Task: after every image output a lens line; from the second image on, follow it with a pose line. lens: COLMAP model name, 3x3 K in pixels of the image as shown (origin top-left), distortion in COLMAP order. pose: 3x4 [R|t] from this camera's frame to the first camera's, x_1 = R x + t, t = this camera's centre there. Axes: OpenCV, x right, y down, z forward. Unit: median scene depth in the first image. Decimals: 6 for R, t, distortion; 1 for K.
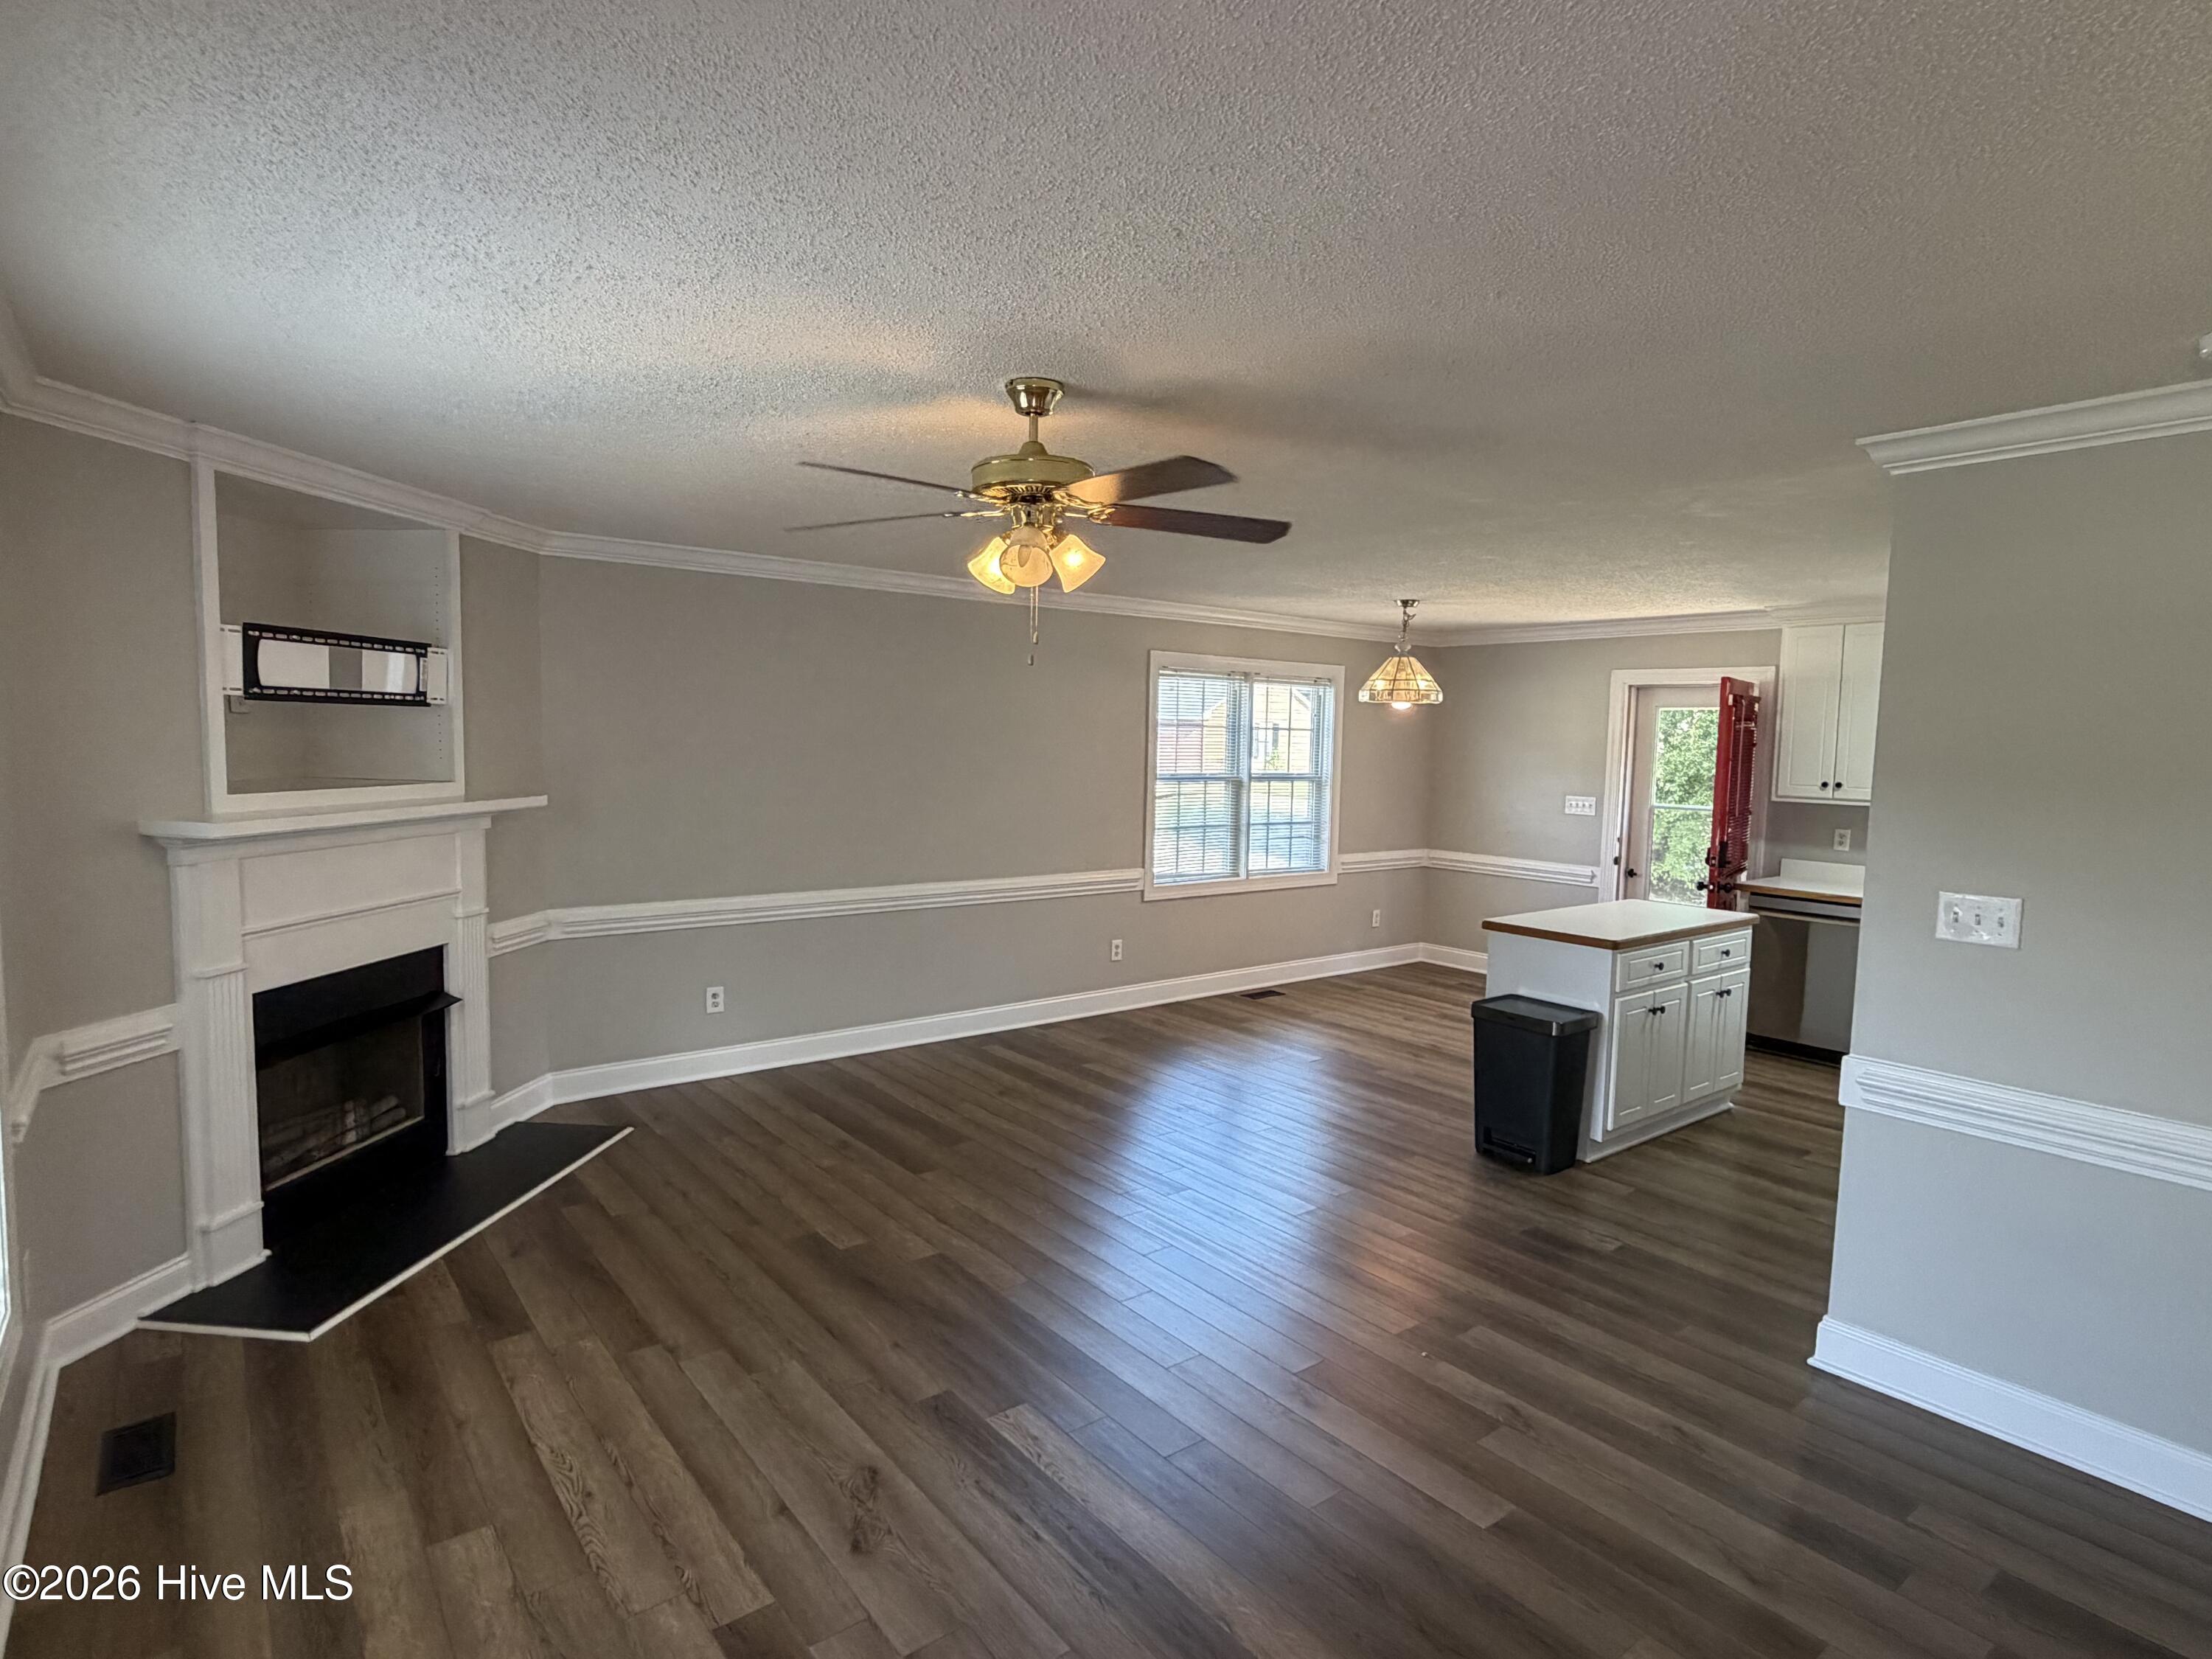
lens RADIAL K [[1172.3, 0, 1099.5], [0, 1172.3, 834.7], [0, 0, 1]] dist [-0.001672, -0.000711]
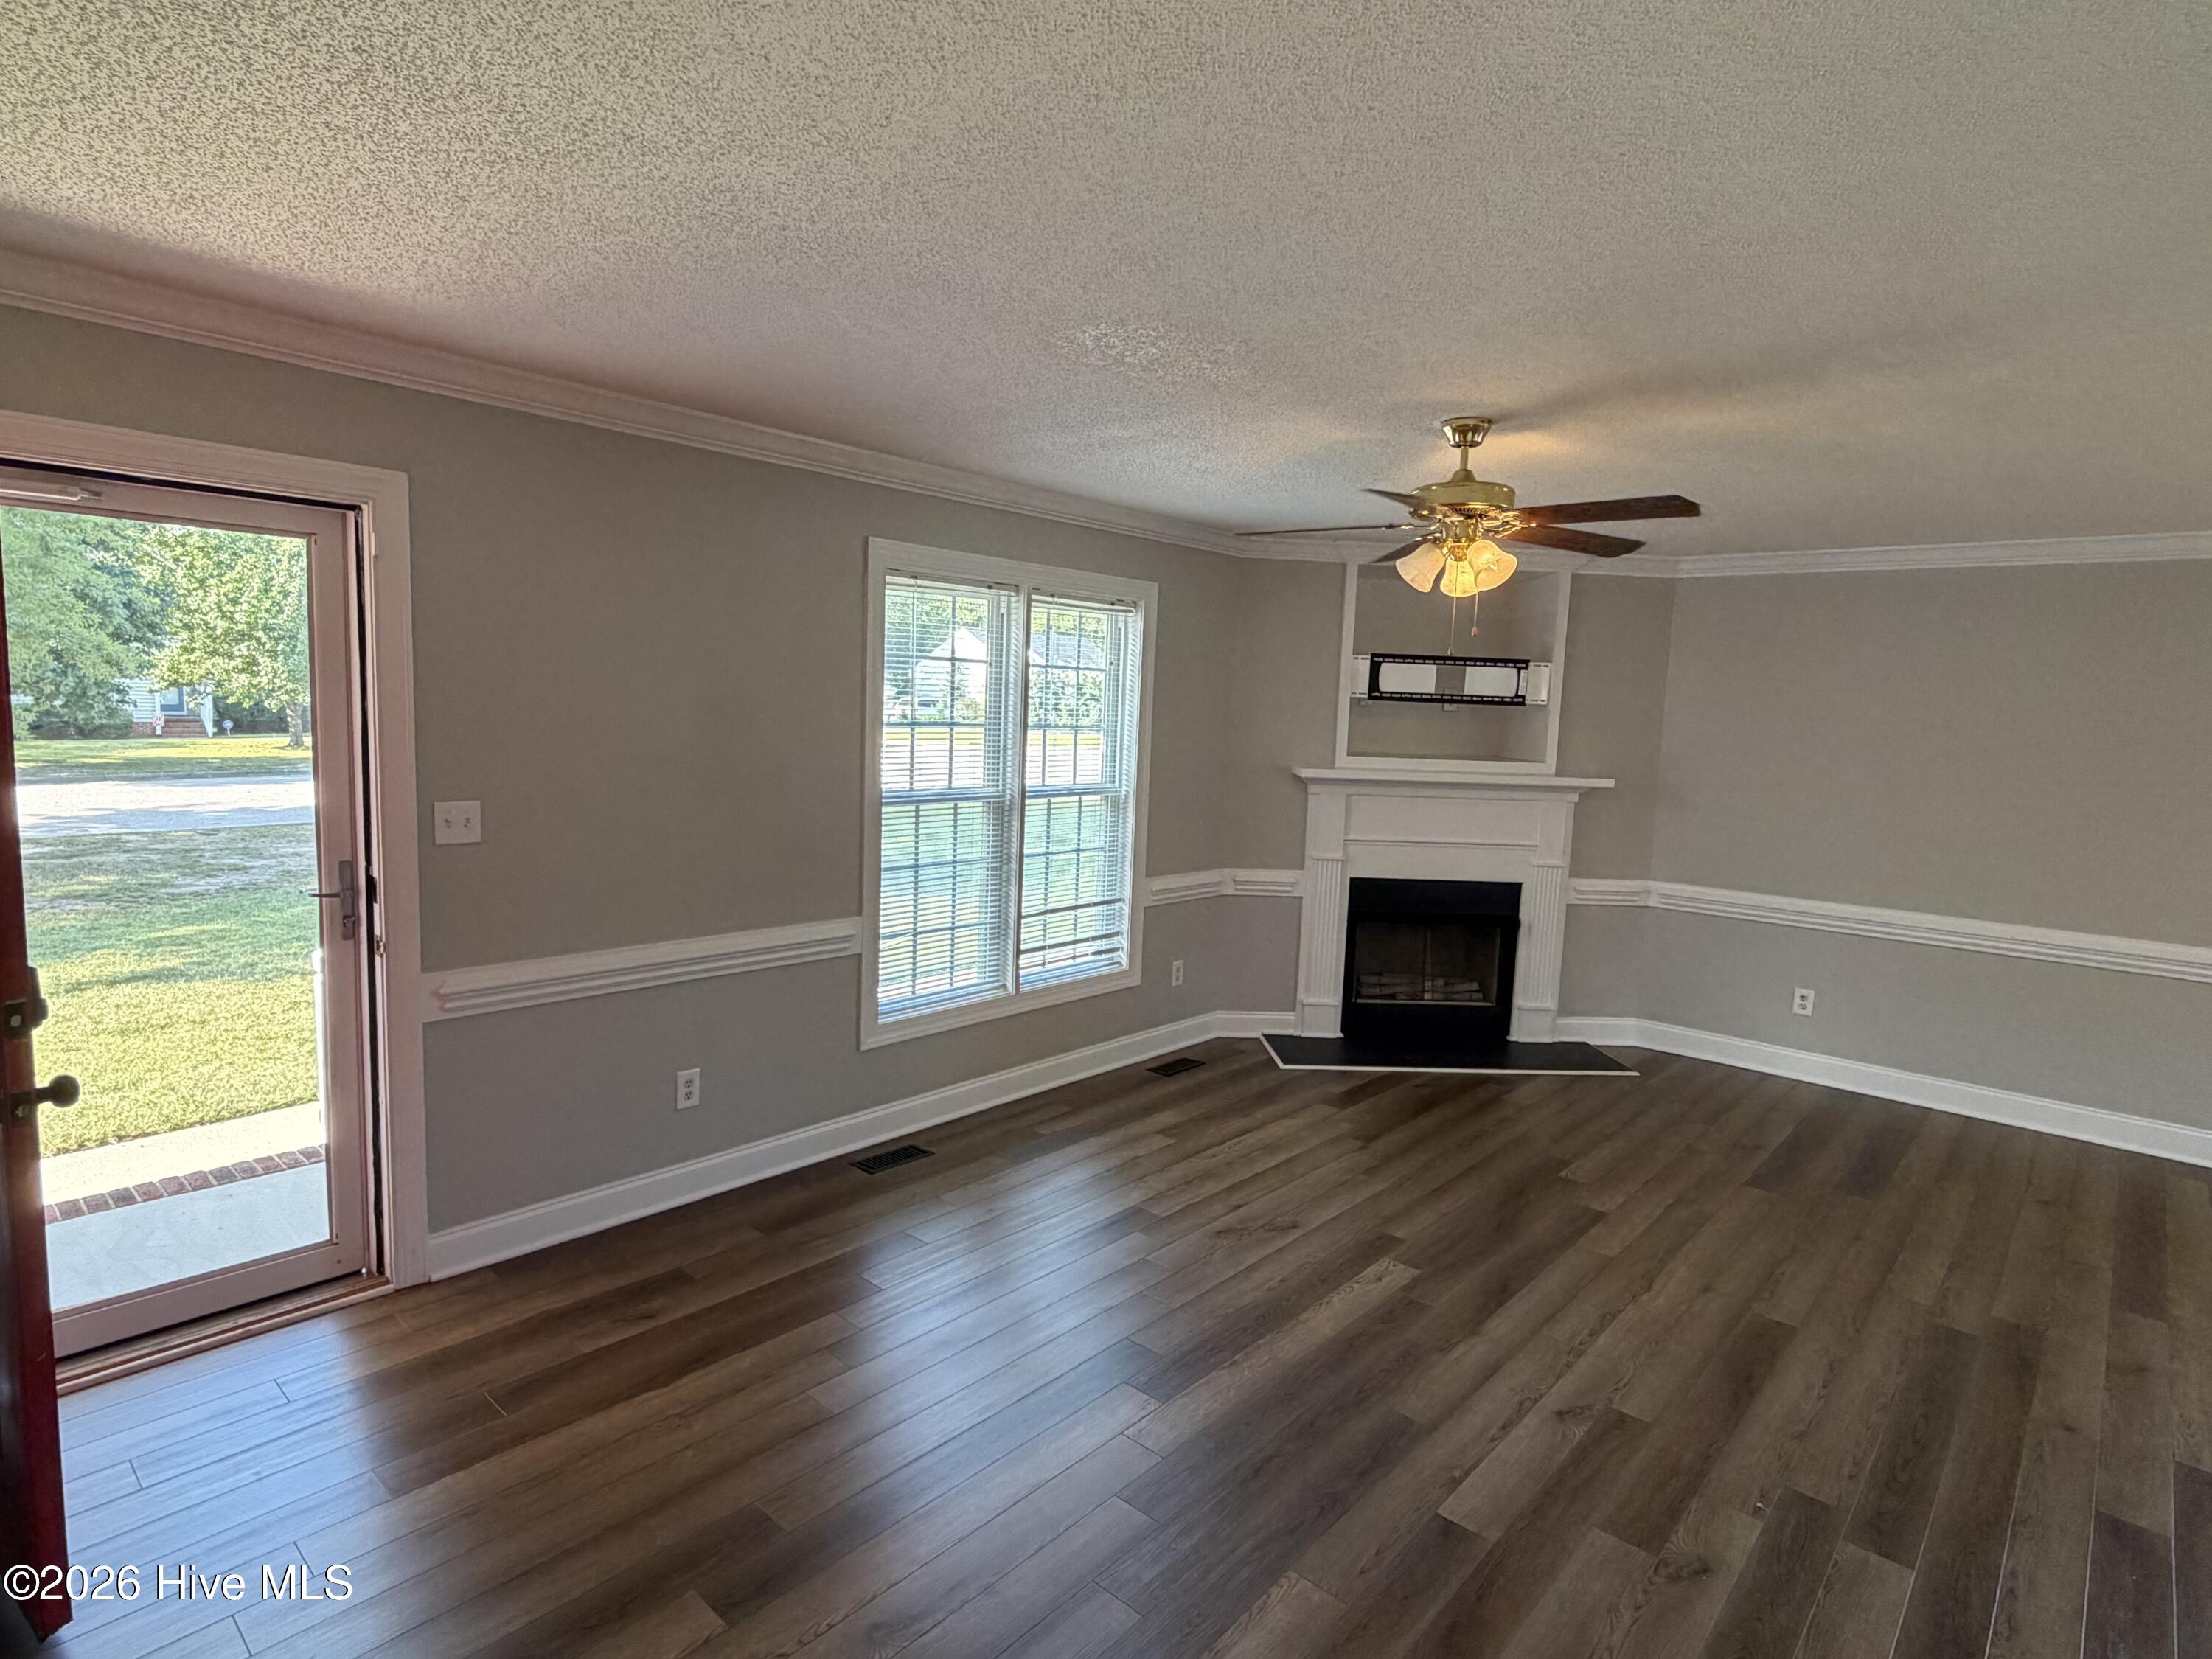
lens RADIAL K [[1172.3, 0, 1102.1], [0, 1172.3, 828.6], [0, 0, 1]] dist [-0.001672, -0.000711]
pose [[0.178586, 0.090764, -0.979729, 0.770777], [-0.119809, 0.990333, 0.069908, -0.005322], [0.976603, 0.104896, 0.187734, 0.313578]]
